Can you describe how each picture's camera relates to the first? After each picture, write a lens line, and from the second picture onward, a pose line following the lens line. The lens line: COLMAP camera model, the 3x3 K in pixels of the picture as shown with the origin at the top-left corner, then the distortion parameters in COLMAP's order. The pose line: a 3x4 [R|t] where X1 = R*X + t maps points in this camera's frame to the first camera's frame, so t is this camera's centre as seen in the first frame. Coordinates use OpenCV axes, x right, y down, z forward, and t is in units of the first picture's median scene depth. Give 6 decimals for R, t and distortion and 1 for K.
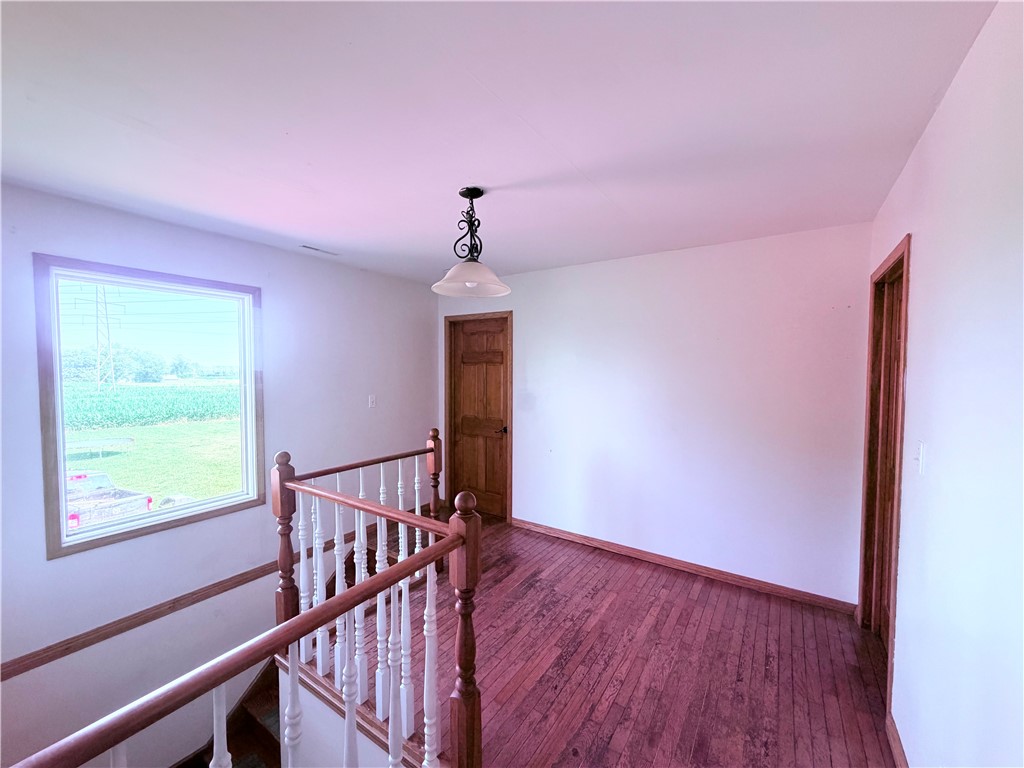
lens RADIAL K [[409.8, 0, 512.1], [0, 409.8, 385.2], [0, 0, 1]] dist [-0.000428, -0.000025]
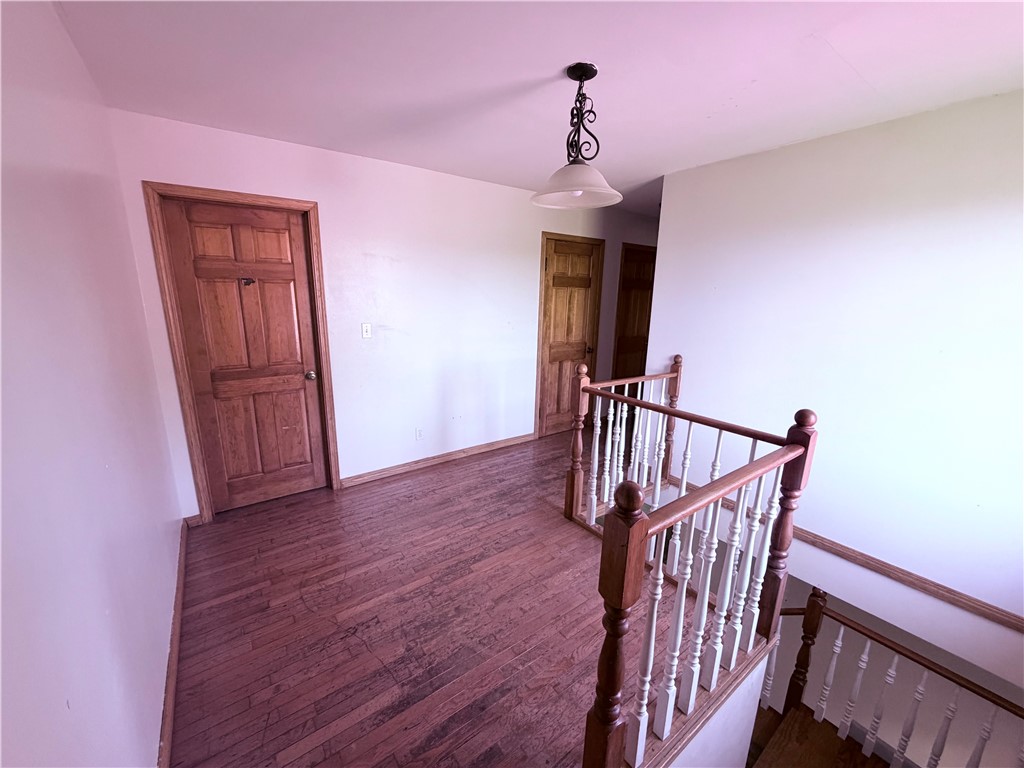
lens RADIAL K [[409.8, 0, 511.3], [0, 409.8, 386.5], [0, 0, 1]] dist [-0.000428, -0.000025]
pose [[-0.940603, -0.095843, 0.325699, -0.280972], [-0.007014, 0.964608, 0.263596, -0.073558], [-0.339435, 0.245655, -0.907985, 1.850307]]
